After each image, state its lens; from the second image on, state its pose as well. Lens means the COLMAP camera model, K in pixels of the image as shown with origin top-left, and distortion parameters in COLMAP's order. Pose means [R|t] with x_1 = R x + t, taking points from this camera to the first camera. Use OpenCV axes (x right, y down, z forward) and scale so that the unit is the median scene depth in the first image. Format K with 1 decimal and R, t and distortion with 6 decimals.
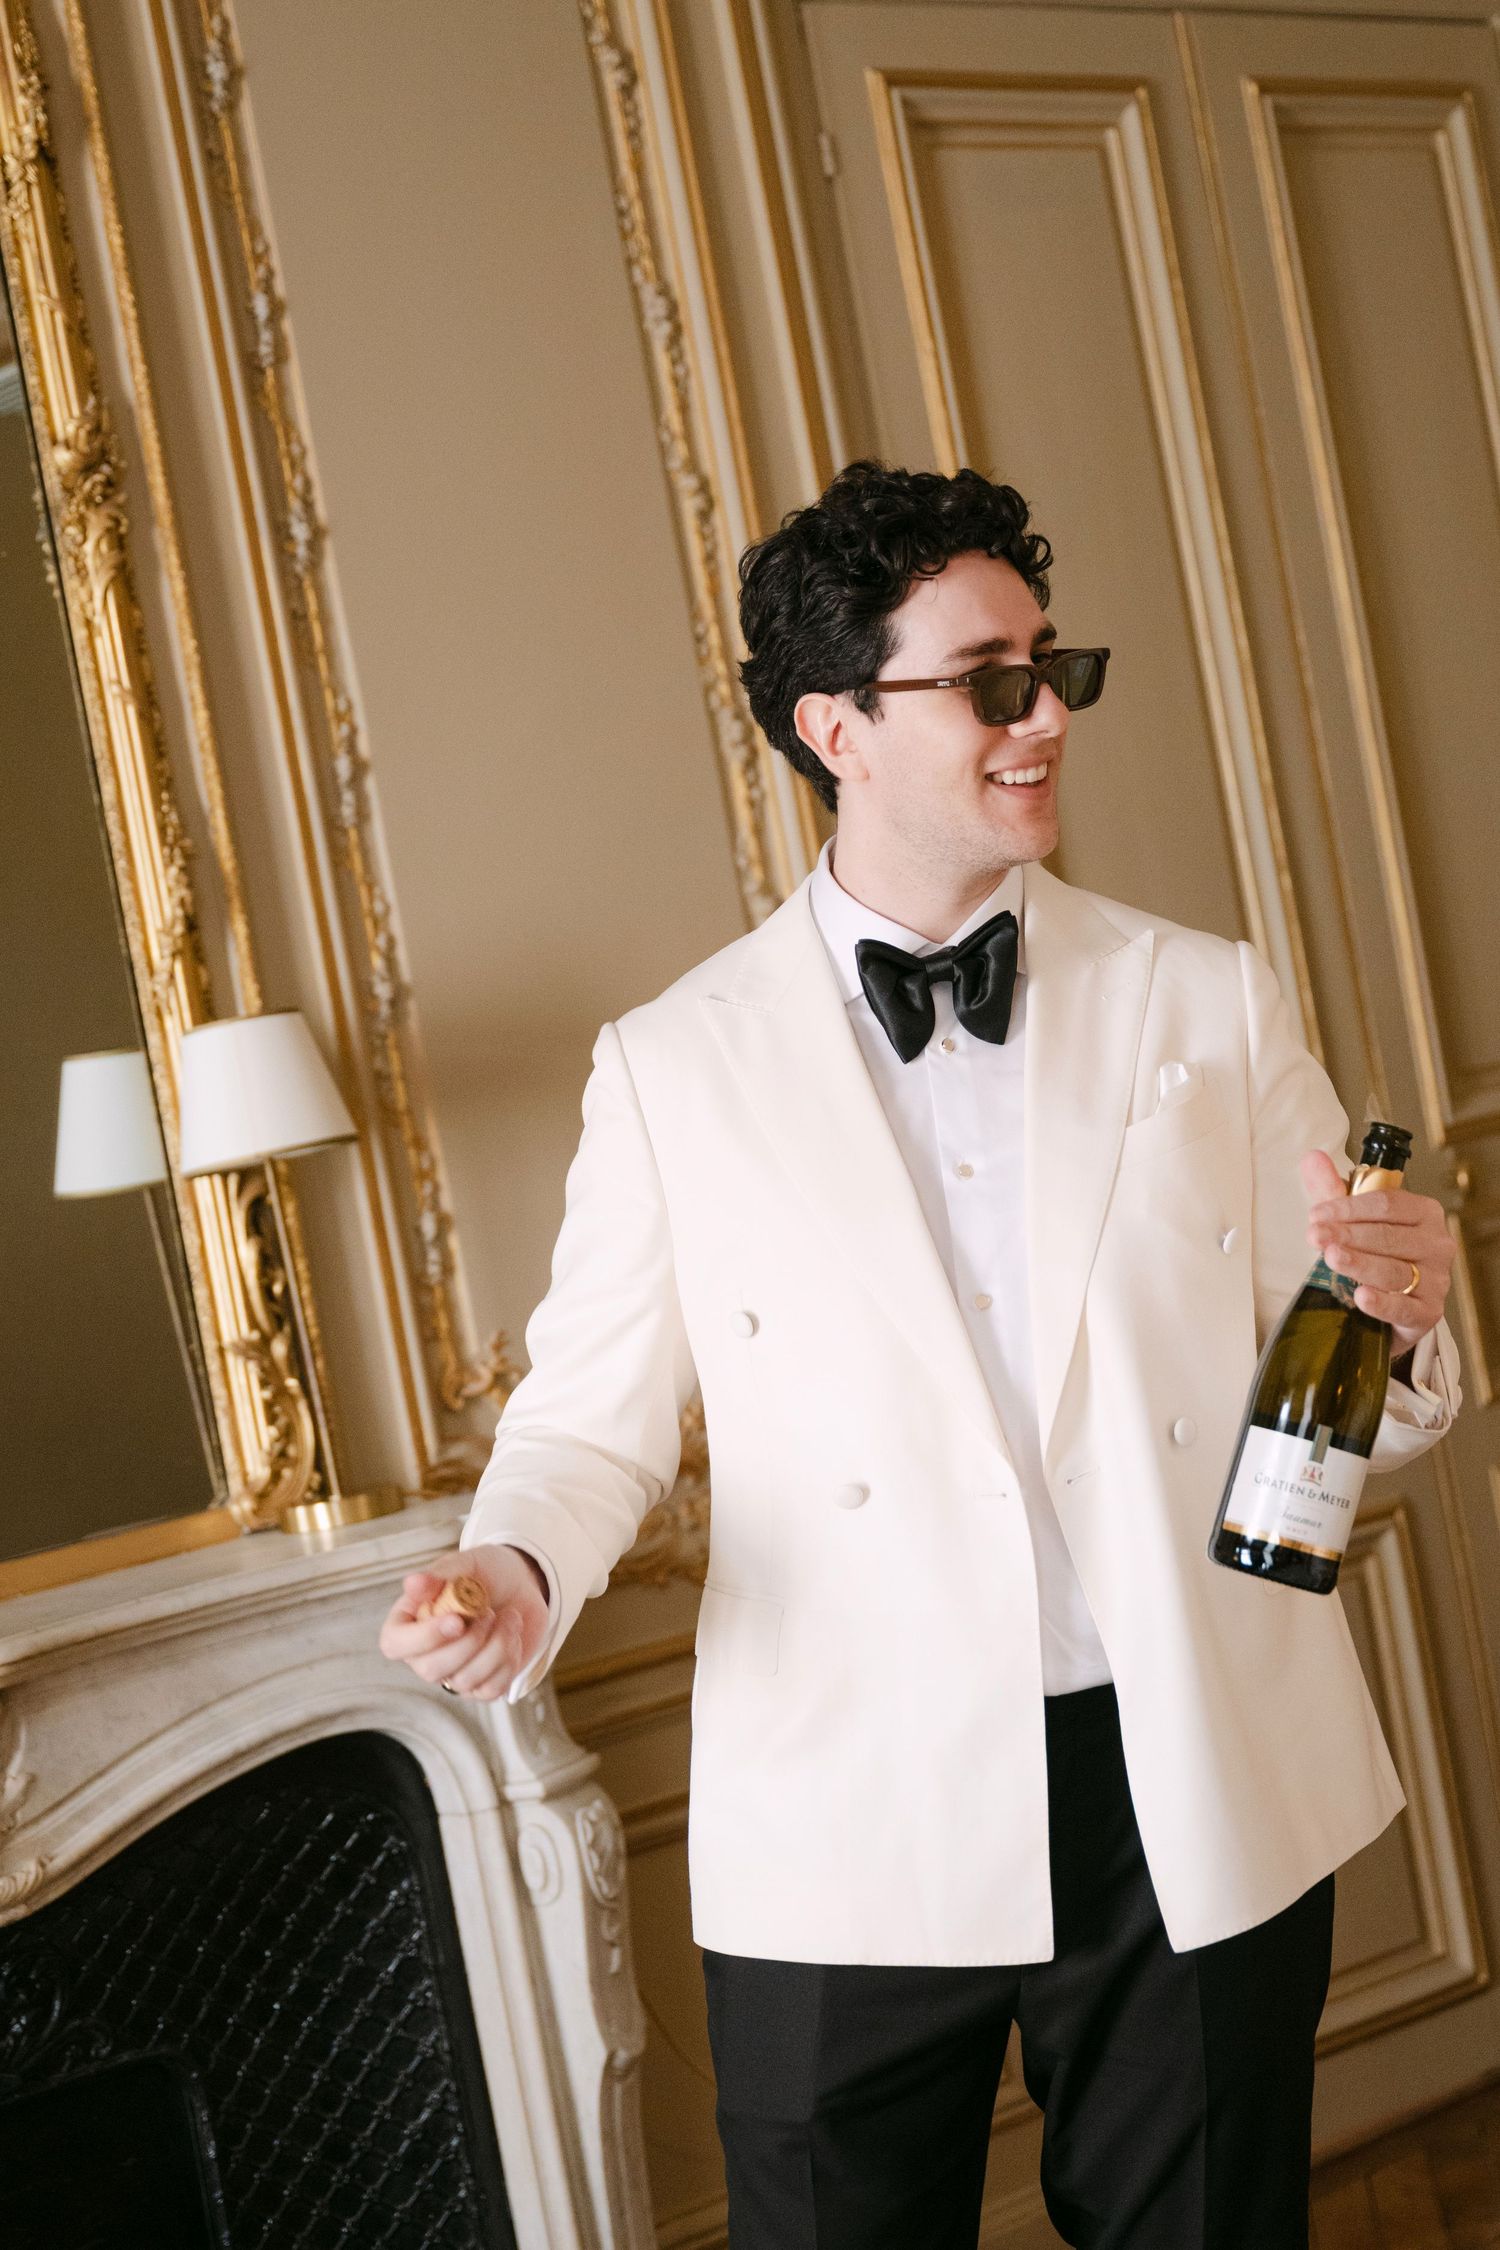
lens RADIAL K [[4185.4, 0, 750.0], [0, 4185.4, 1125.0], [0, 0, 1]] dist [-0.002304, 0.026797]
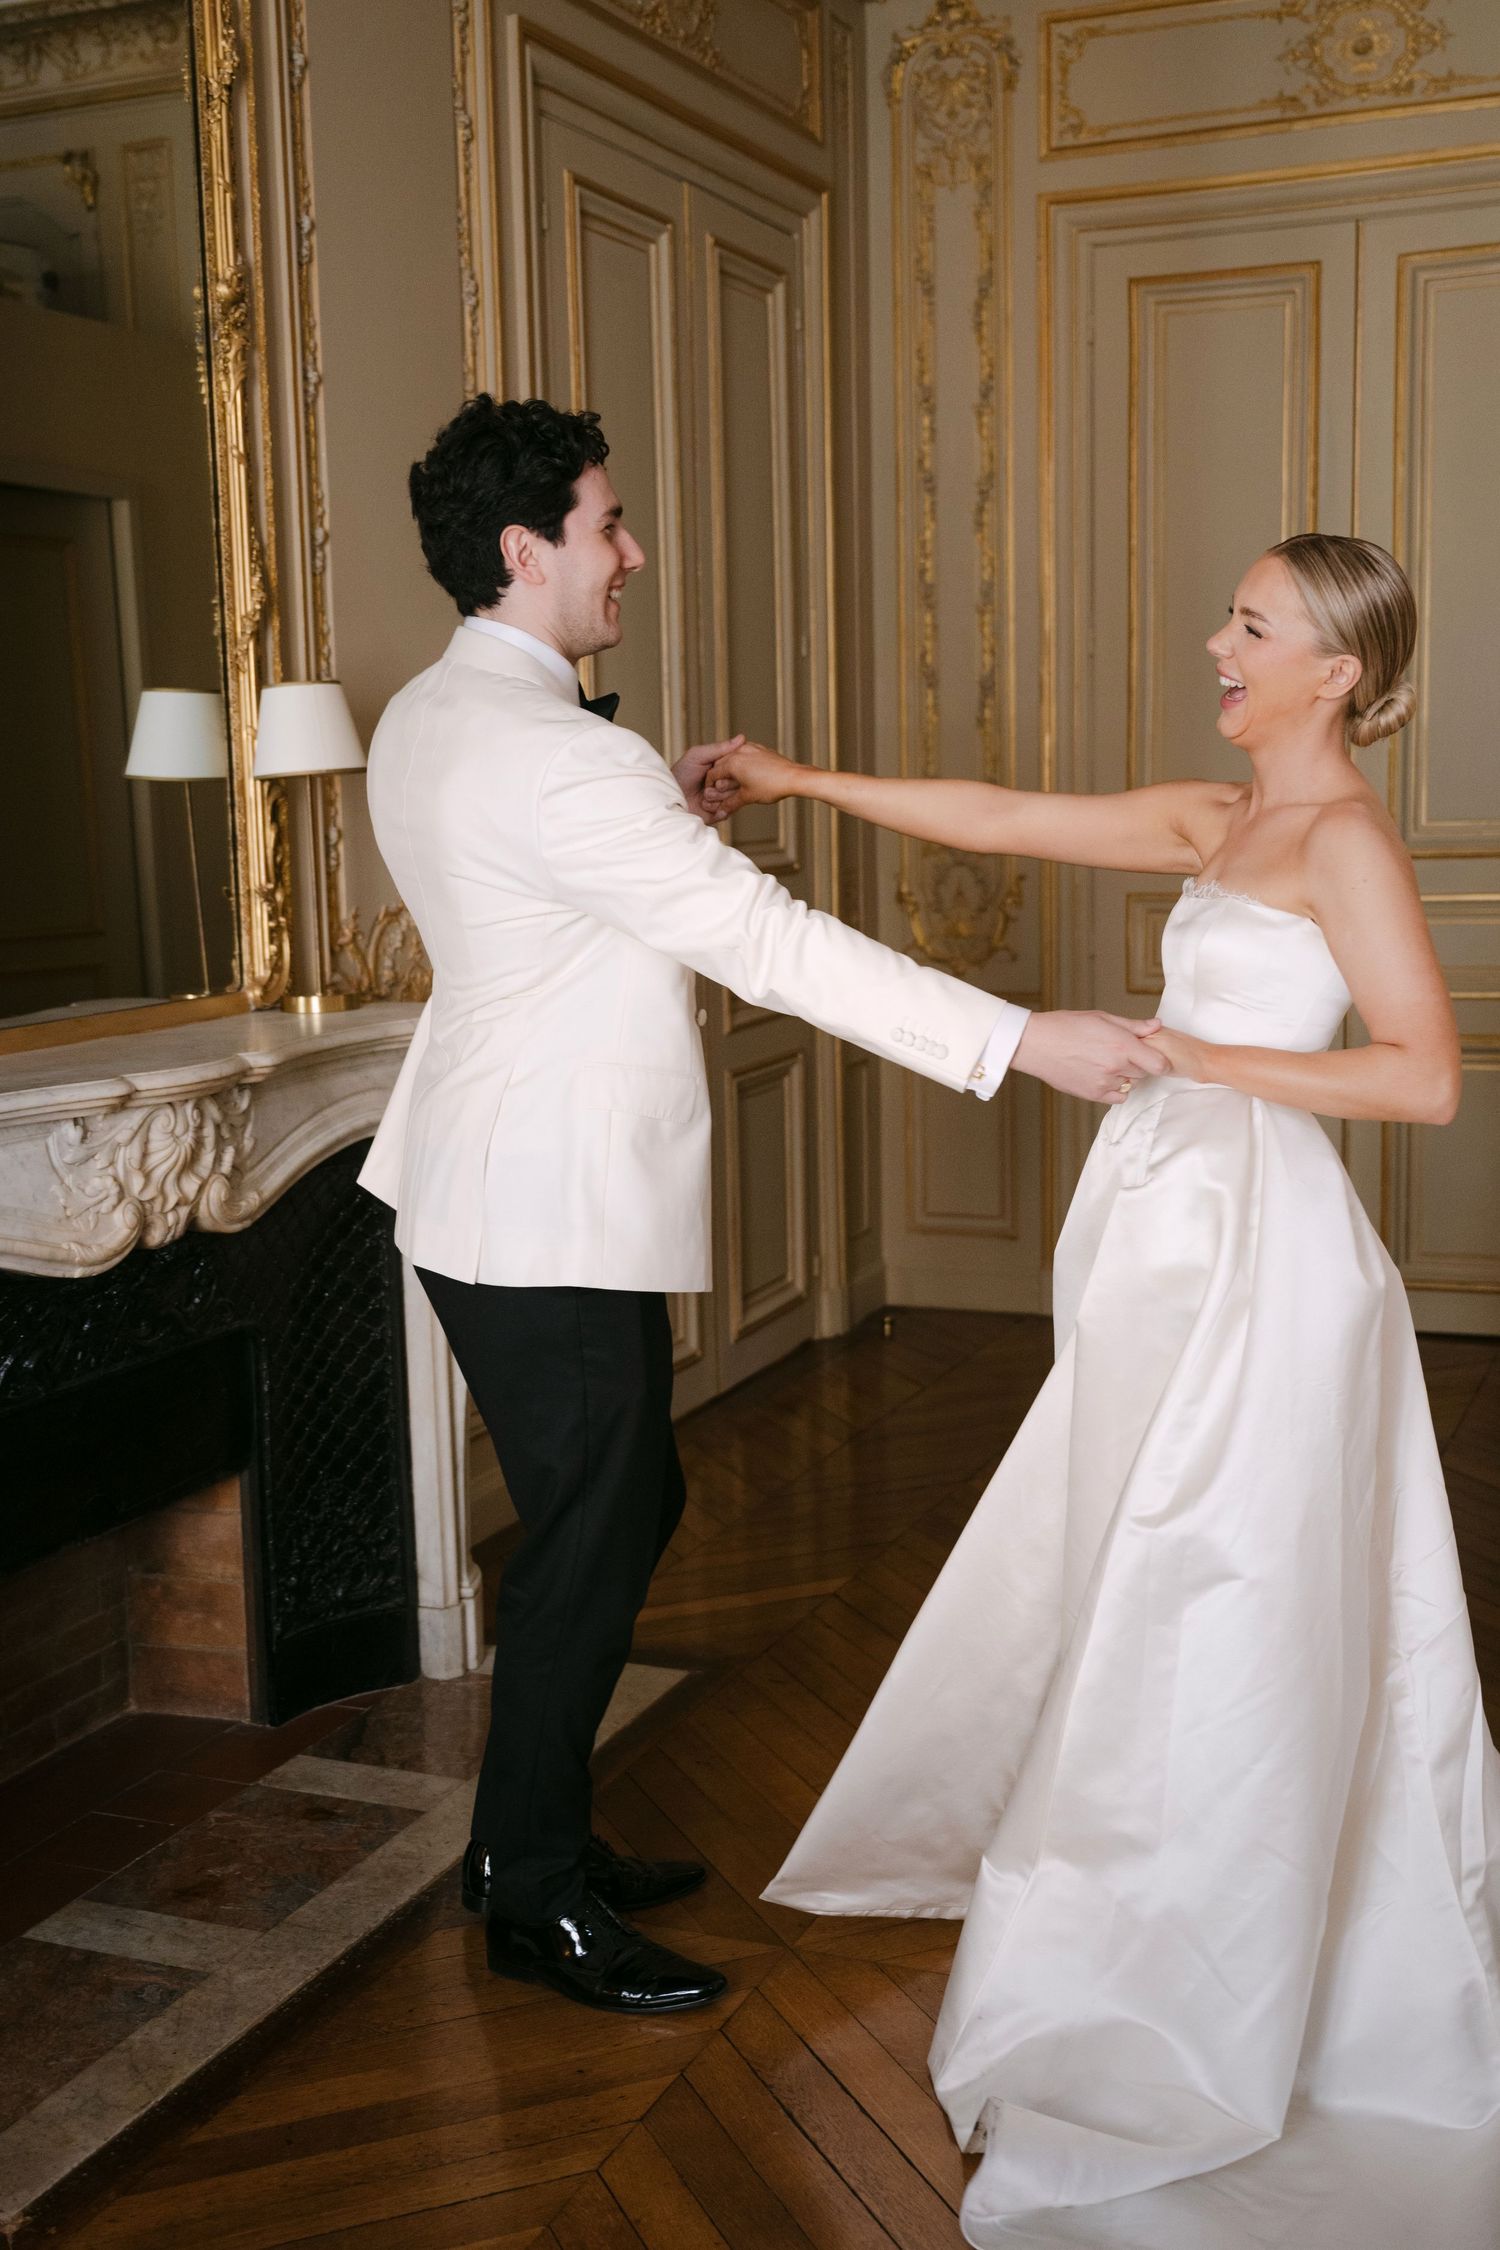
lens RADIAL K [[2511.1, 0, 758.0], [0, 2511.1, 1175.8], [0, 0, 1]] dist [-0.011207, 0.014925]
pose [[0.885886, 0.090098, 0.455069, -0.375645], [-0.134676, 0.988660, 0.066433, 0.070661], [-0.443924, -0.120139, 0.887974, 0.068786]]
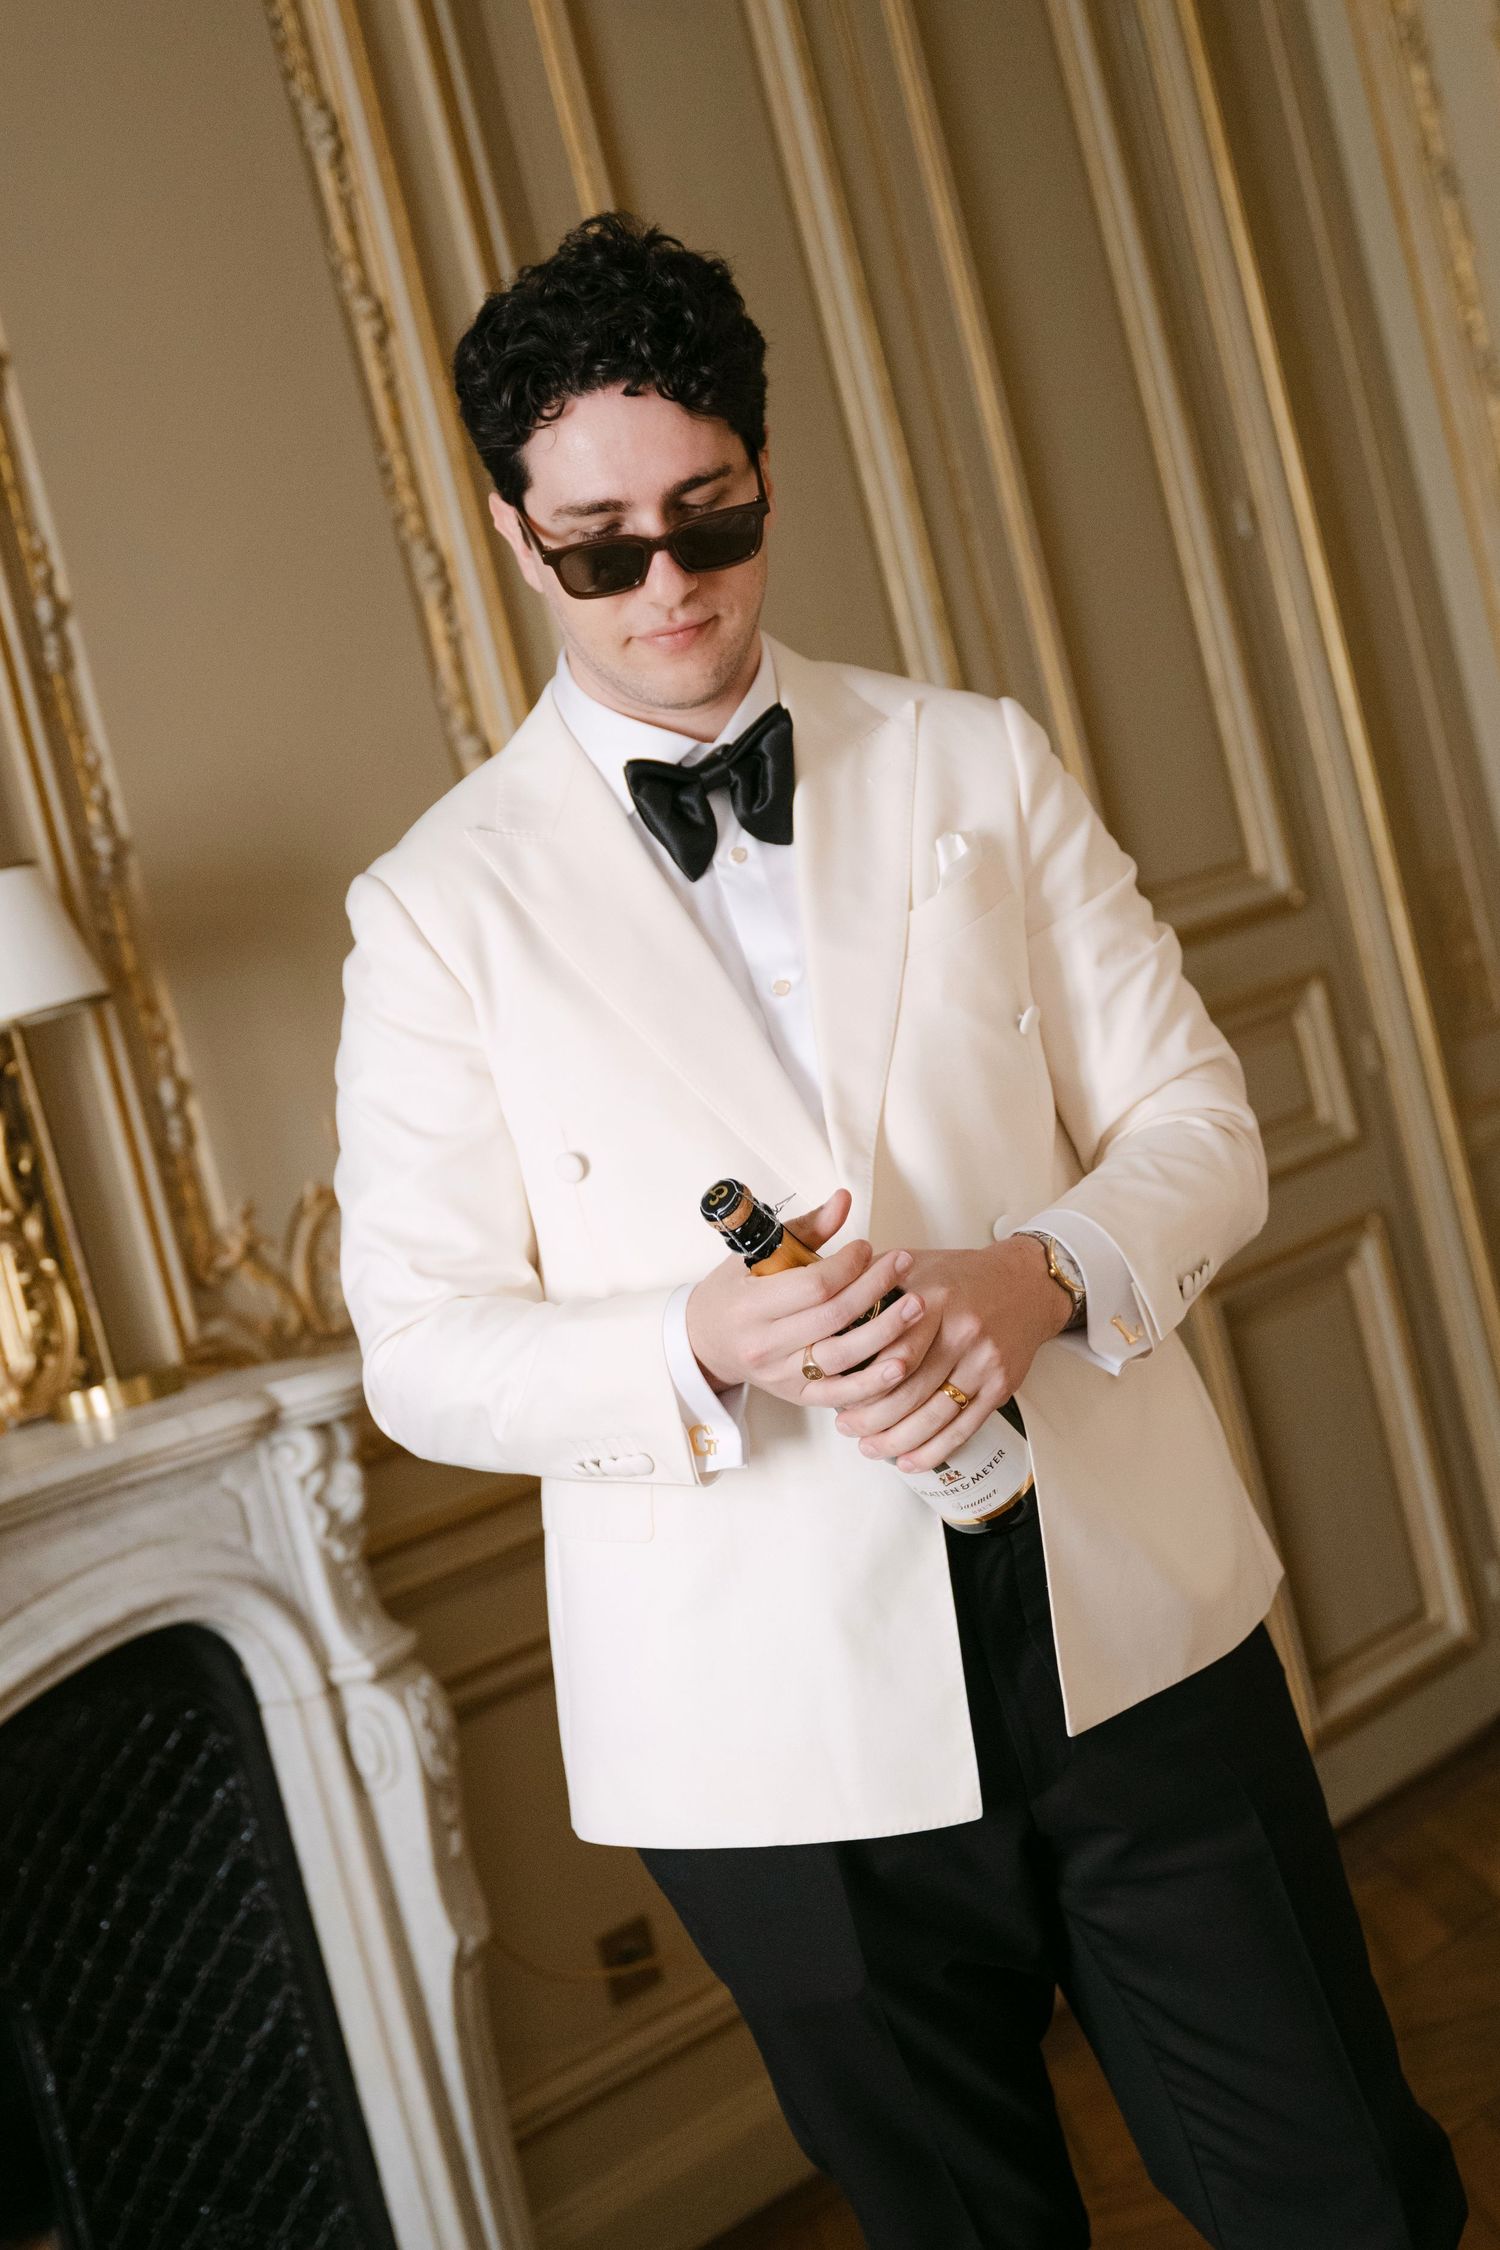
lens RADIAL K [[4017.7, 0, 750.0], [0, 4017.7, 1125.0], [0, 0, 1]] dist [0.014010, -0.123042]
pose [[0.986719, -0.065930, 0.148455, -0.086693], [0.063378, 0.997750, 0.021862, 0.020921], [-0.149563, -0.012162, 0.988677, 0.089496]]
